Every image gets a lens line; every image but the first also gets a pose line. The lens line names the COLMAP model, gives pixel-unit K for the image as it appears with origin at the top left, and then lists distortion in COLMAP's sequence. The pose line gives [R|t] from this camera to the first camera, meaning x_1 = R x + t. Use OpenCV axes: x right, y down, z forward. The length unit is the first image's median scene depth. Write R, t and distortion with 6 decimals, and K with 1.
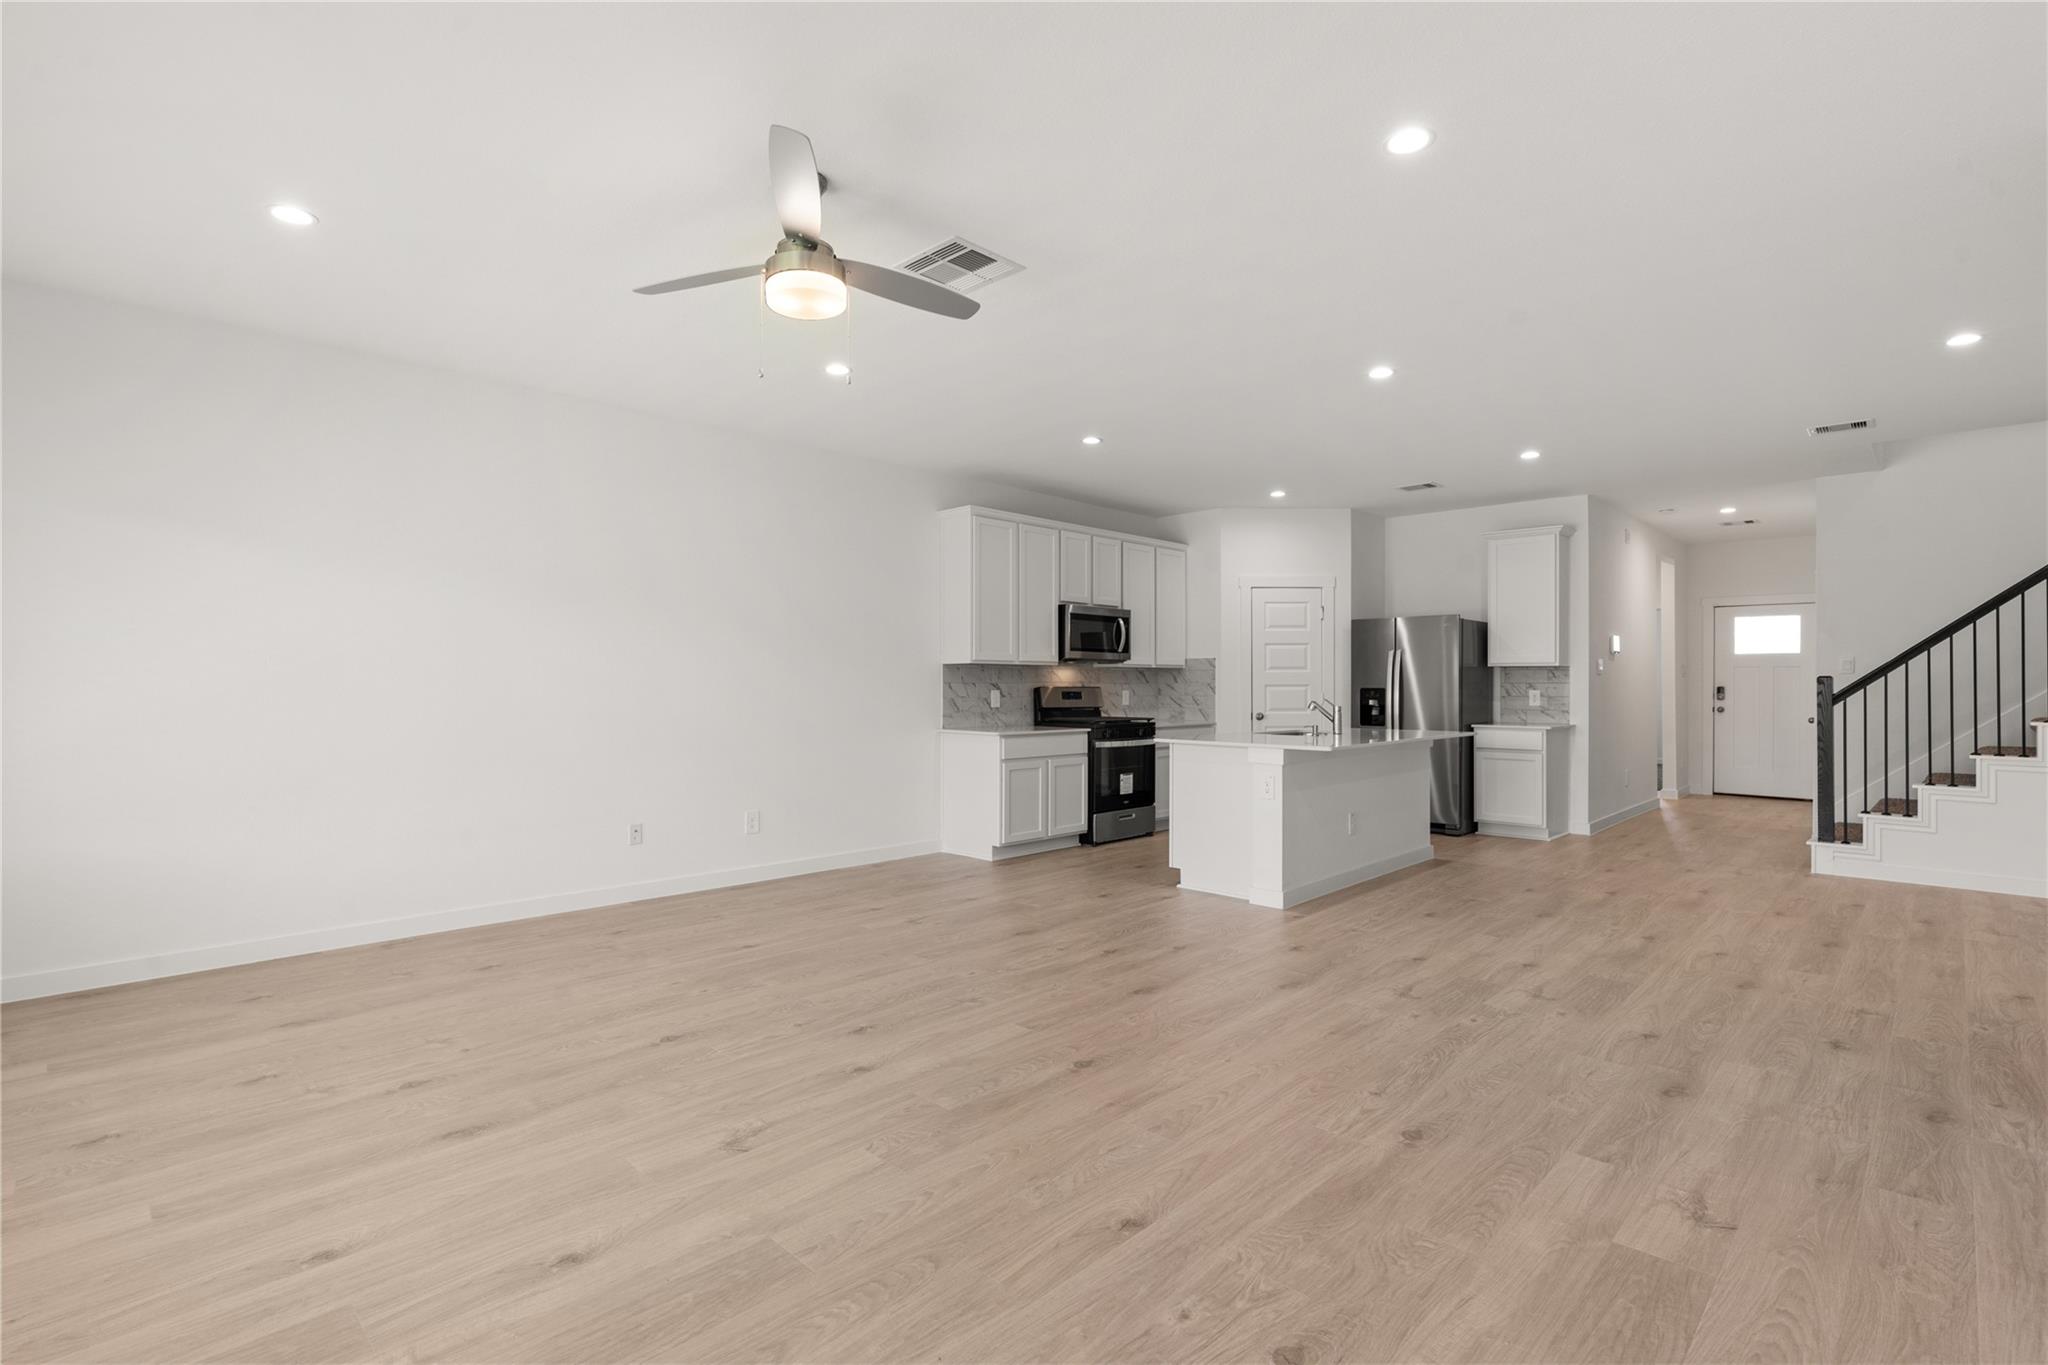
lens RADIAL K [[946.9, 0, 1030.3], [0, 946.9, 676.9], [0, 0, 1]] dist [-0.005106, 0.000994]
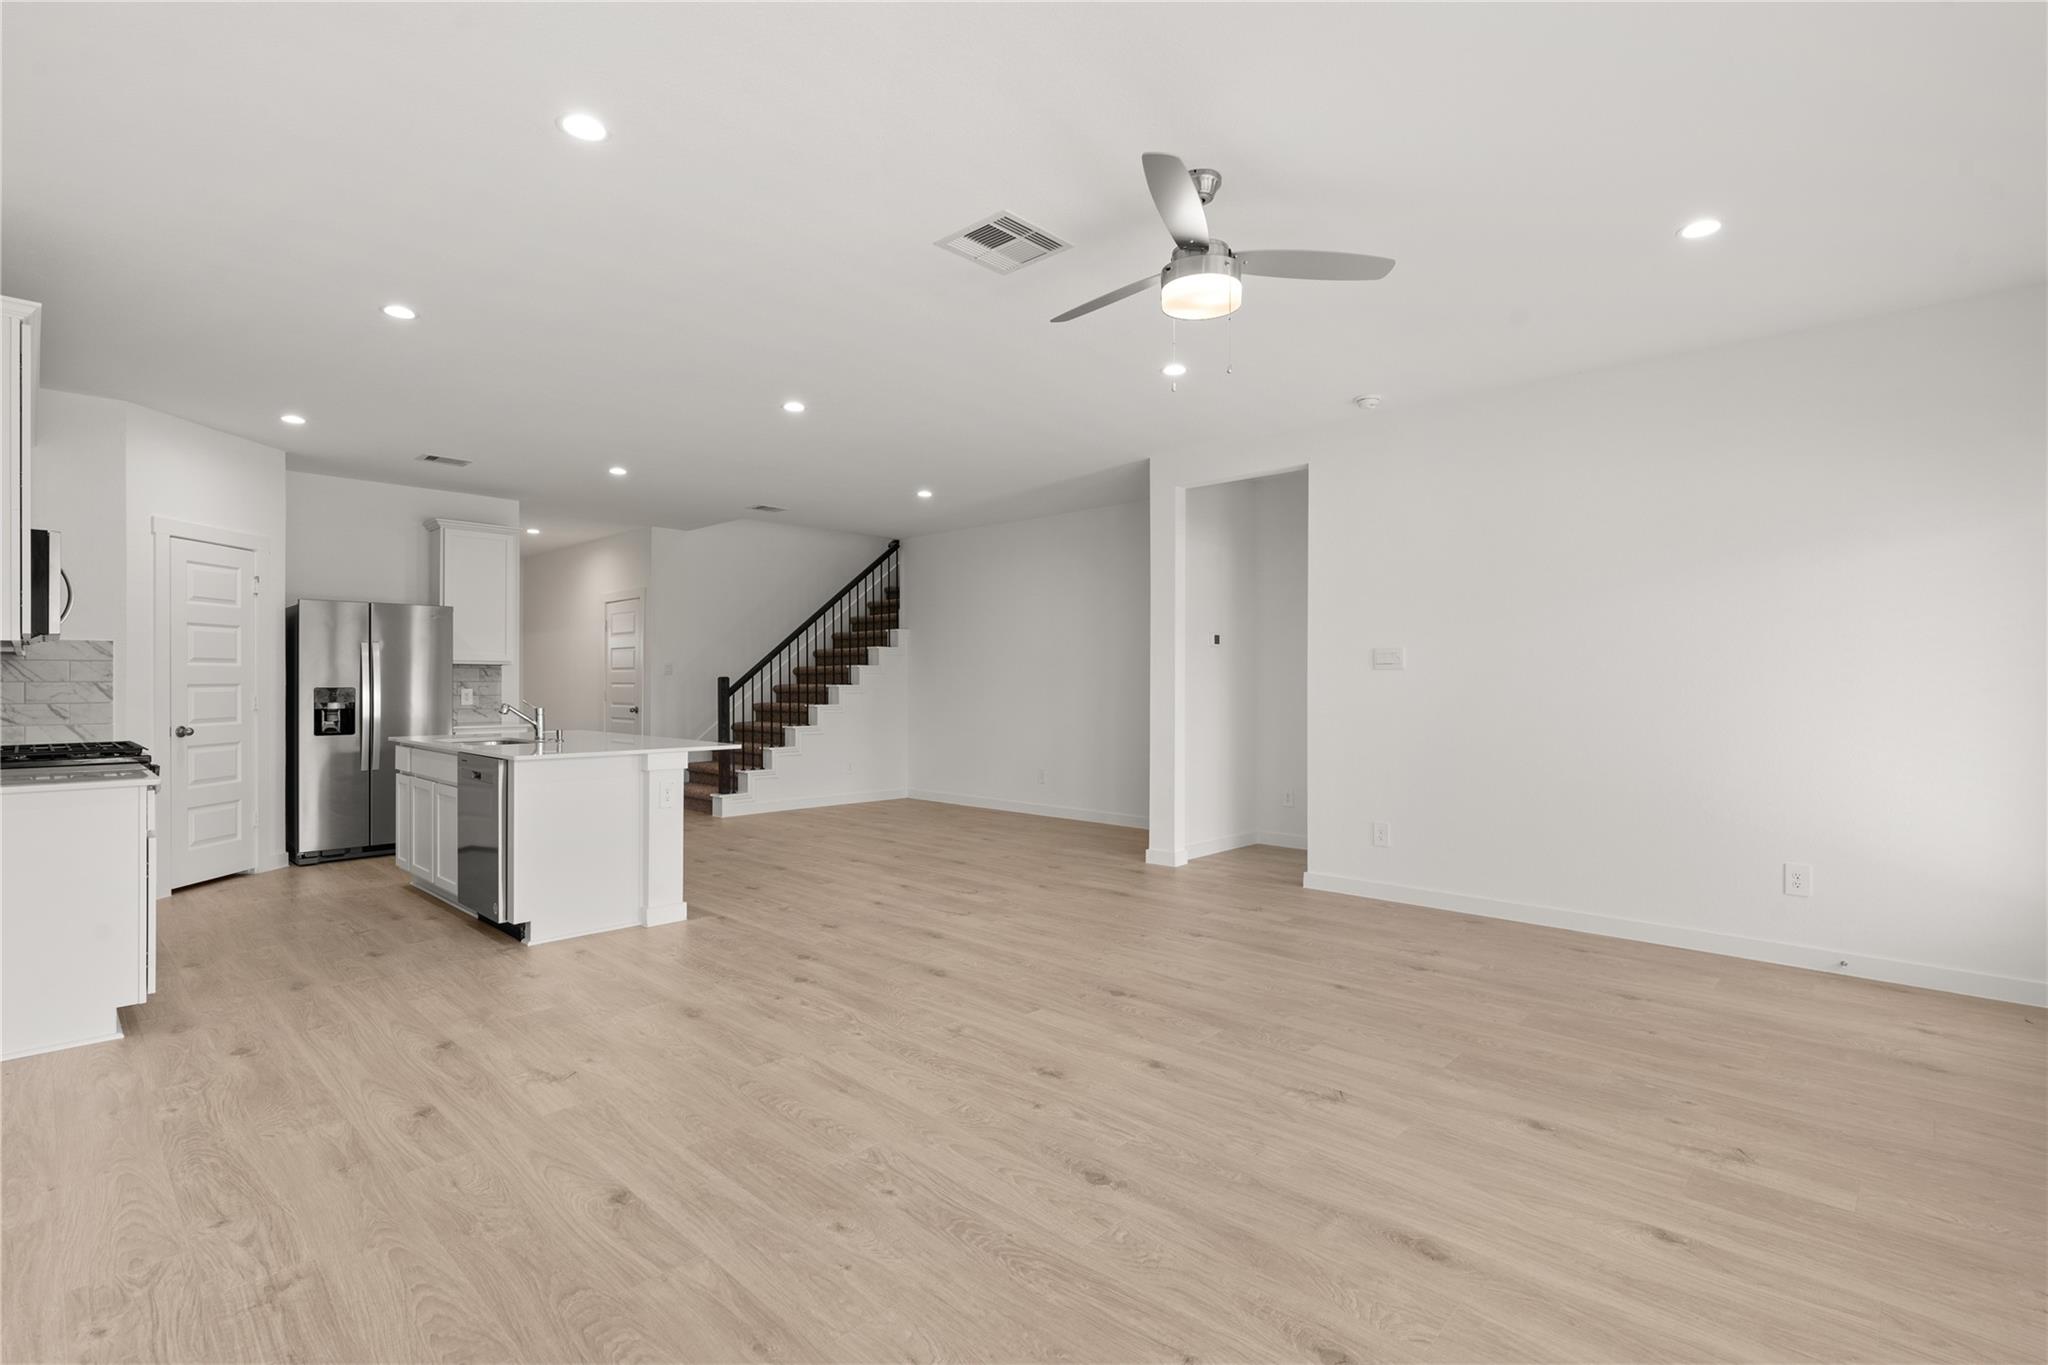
lens RADIAL K [[946.9, 0, 1030.3], [0, 946.9, 676.9], [0, 0, 1]] dist [-0.005106, 0.000994]
pose [[-0.014570, 0.003615, 0.999887, -0.464224], [-0.007763, 0.999963, -0.003729, 0.001113], [-0.999864, -0.007817, -0.014541, 0.448064]]
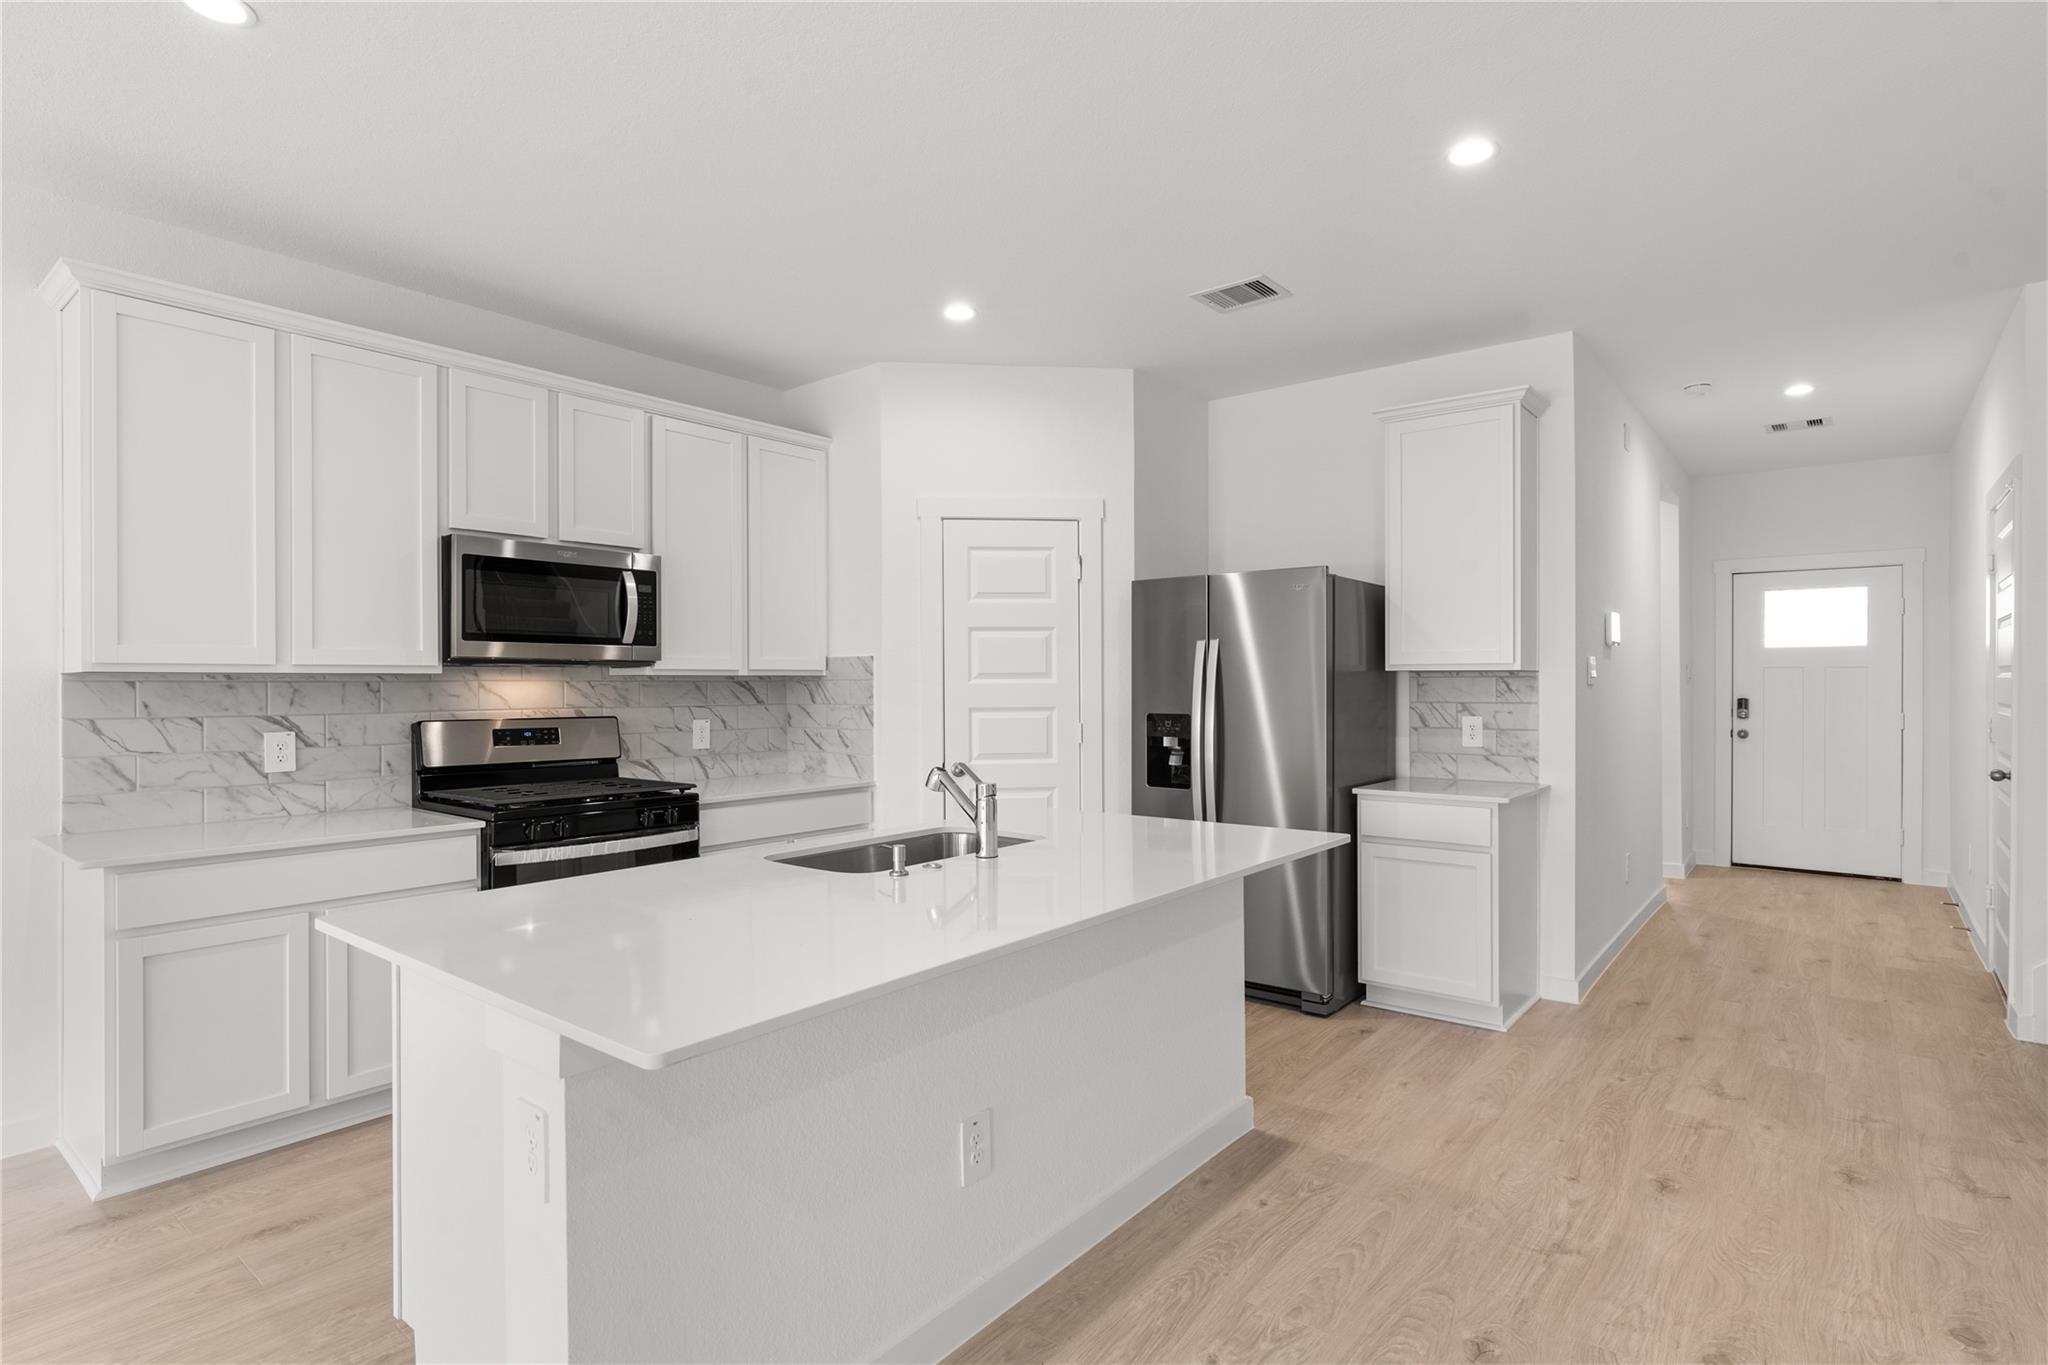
lens RADIAL K [[1030.8, 0, 1030.8], [0, 1030.8, 681.3], [0, 0, 1]] dist [-0.000555, -0.000334]
pose [[0.995014, -0.005153, 0.099605, 0.244075], [0.004728, 0.999979, 0.004509, -0.009057], [-0.099627, -0.004016, 0.995017, 0.477276]]
